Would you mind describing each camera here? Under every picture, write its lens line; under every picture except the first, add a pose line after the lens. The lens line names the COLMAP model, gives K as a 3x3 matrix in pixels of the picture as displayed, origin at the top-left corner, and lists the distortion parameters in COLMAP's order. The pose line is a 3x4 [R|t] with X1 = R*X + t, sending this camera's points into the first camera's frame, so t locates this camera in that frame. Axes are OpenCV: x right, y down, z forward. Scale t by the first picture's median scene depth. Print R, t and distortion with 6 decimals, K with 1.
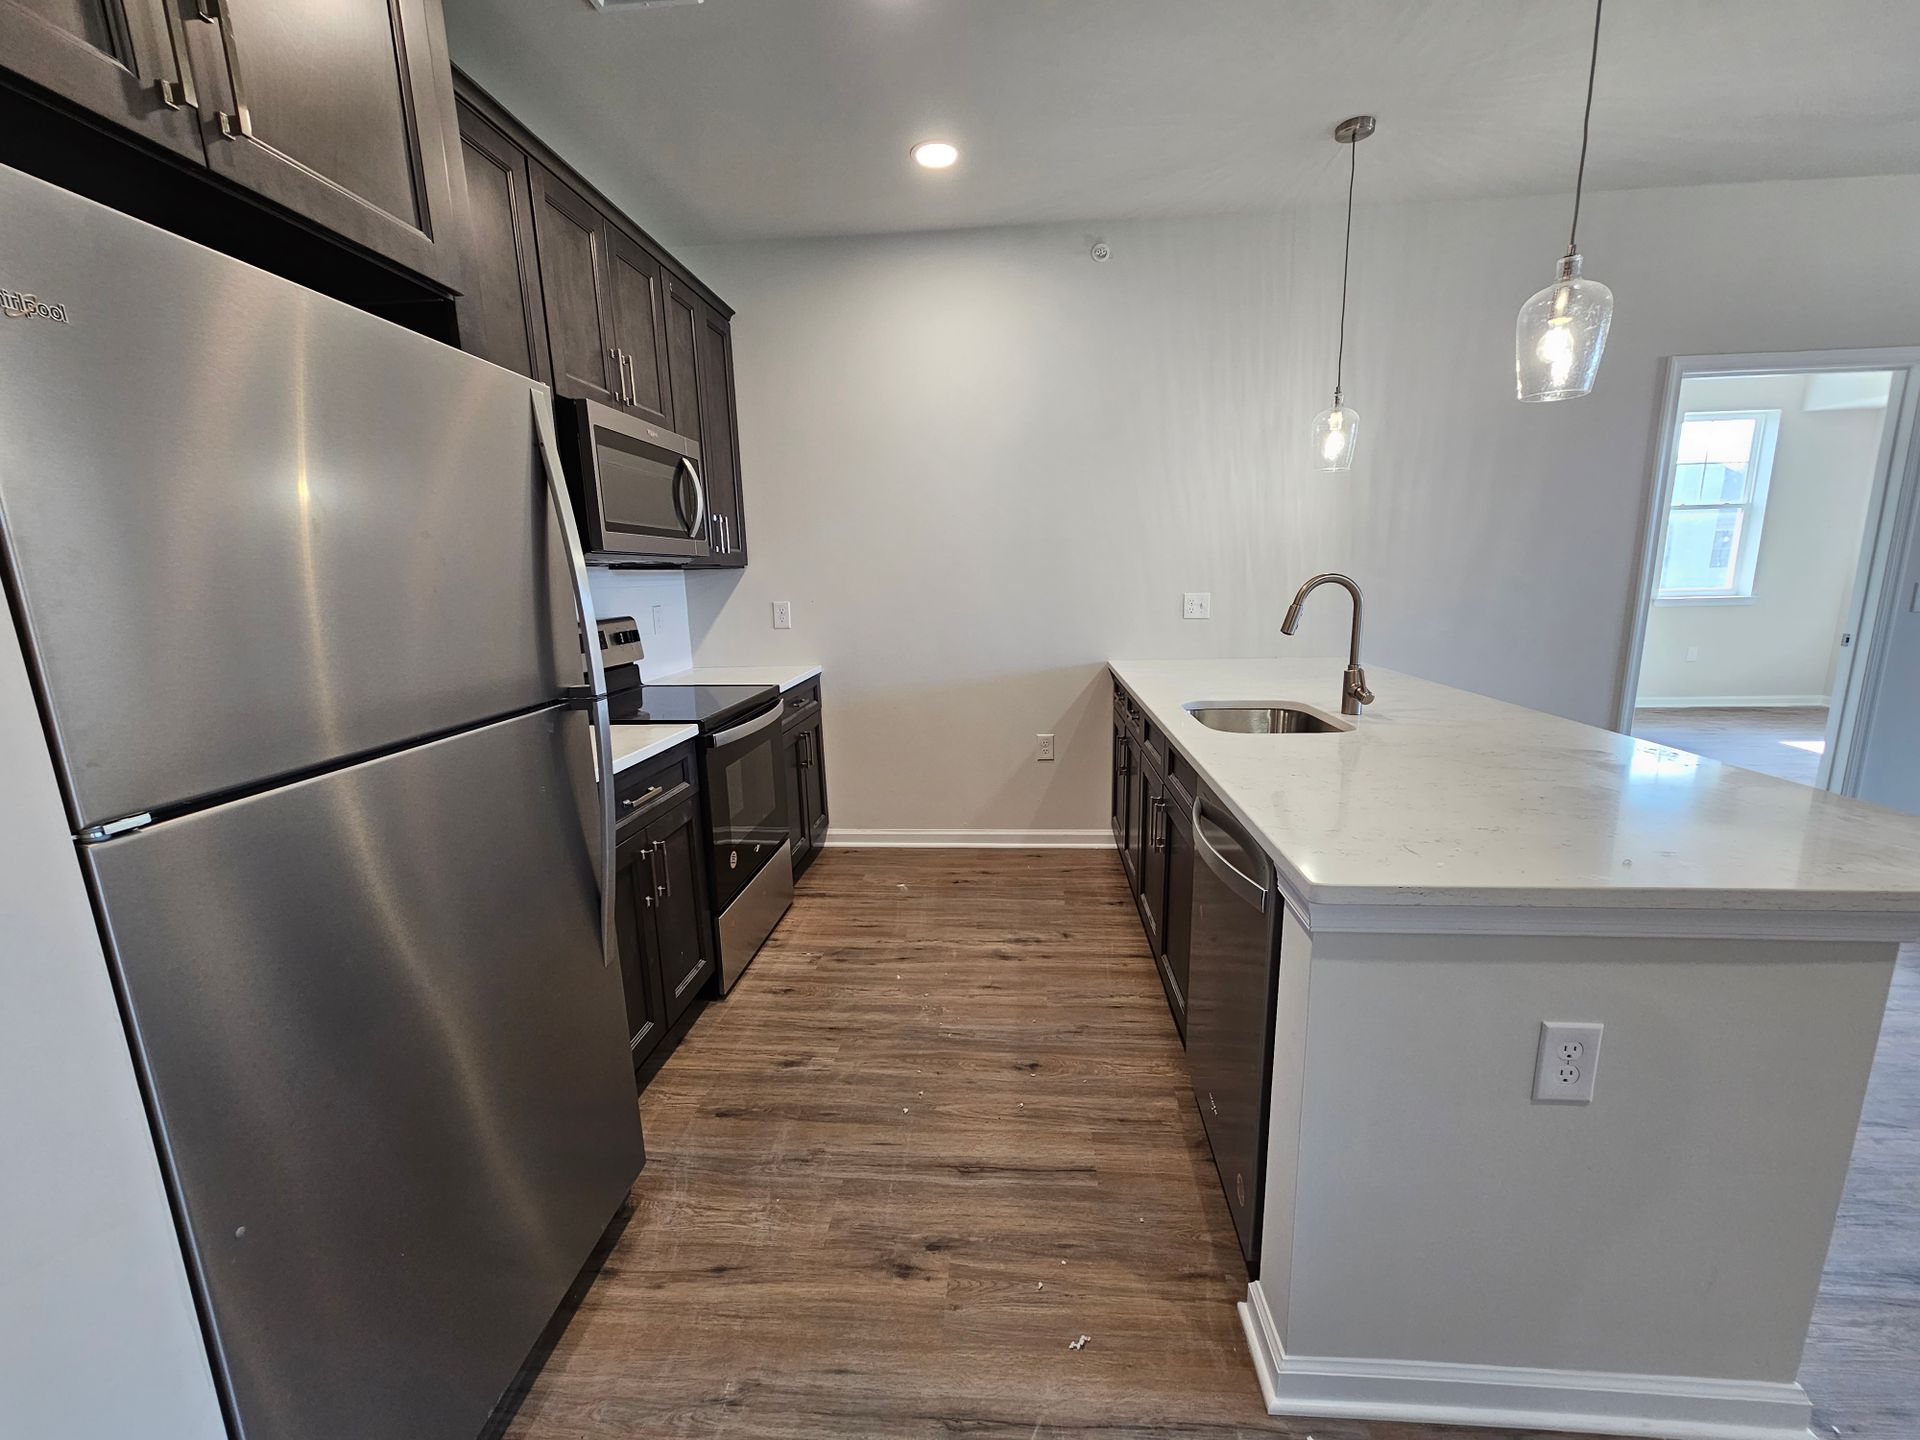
lens RADIAL K [[777.7, 0, 964.9], [0, 777.7, 725.4], [0, 0, 1]] dist [0.000806, -0.000320]
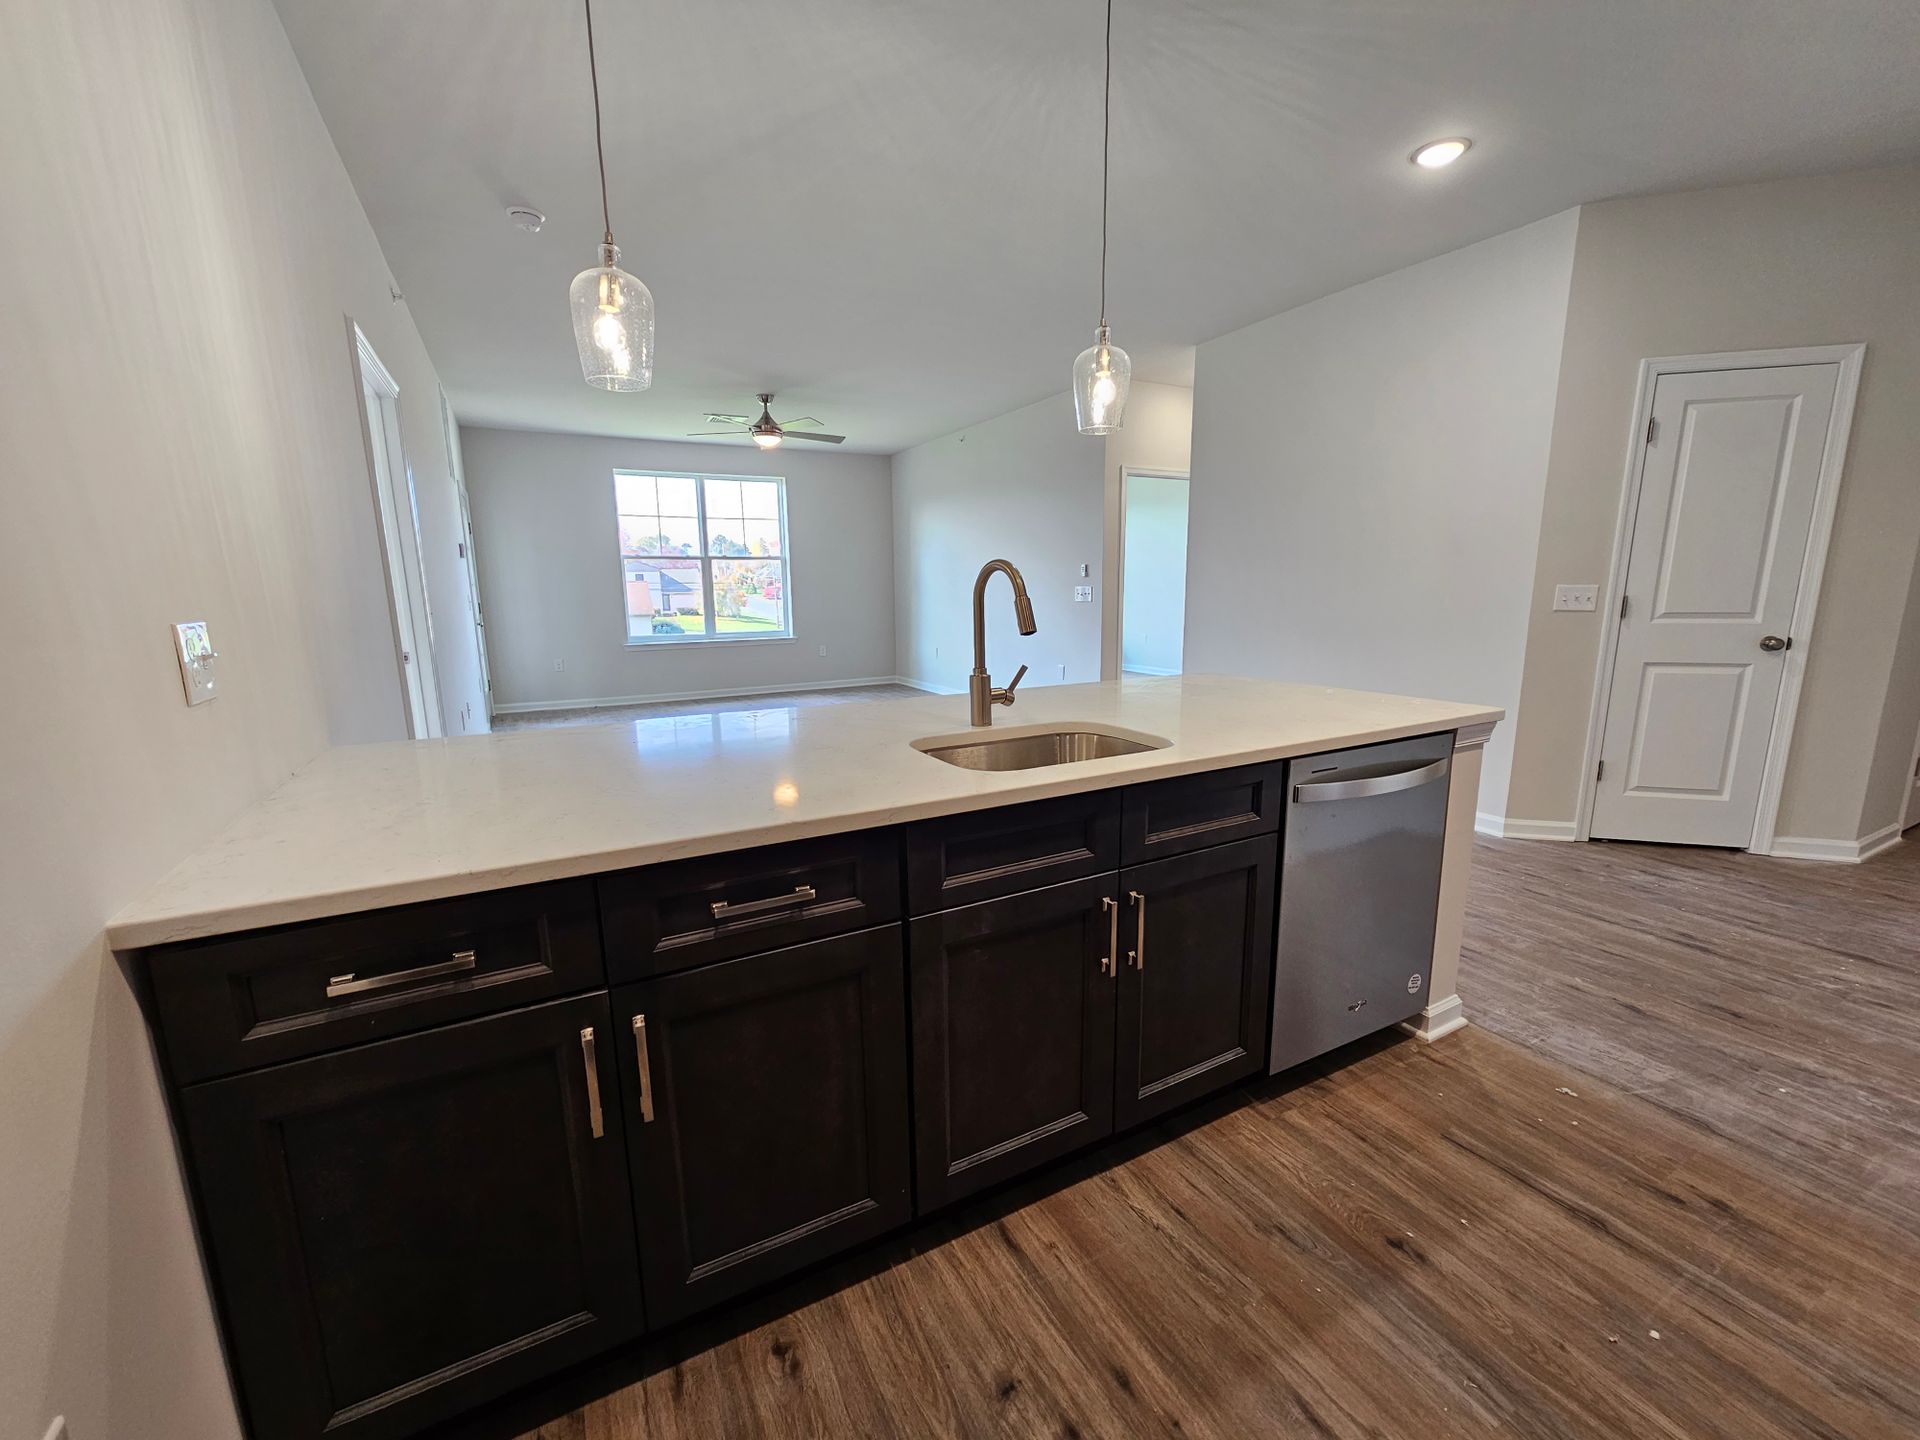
lens RADIAL K [[777.7, 0, 972.6], [0, 777.7, 725.6], [0, 0, 1]] dist [0.000806, -0.000320]
pose [[-0.539498, -0.125893, 0.832522, -0.251272], [0.185657, 0.946636, 0.263460, -0.280930], [-0.821263, 0.296700, -0.487336, 1.660892]]
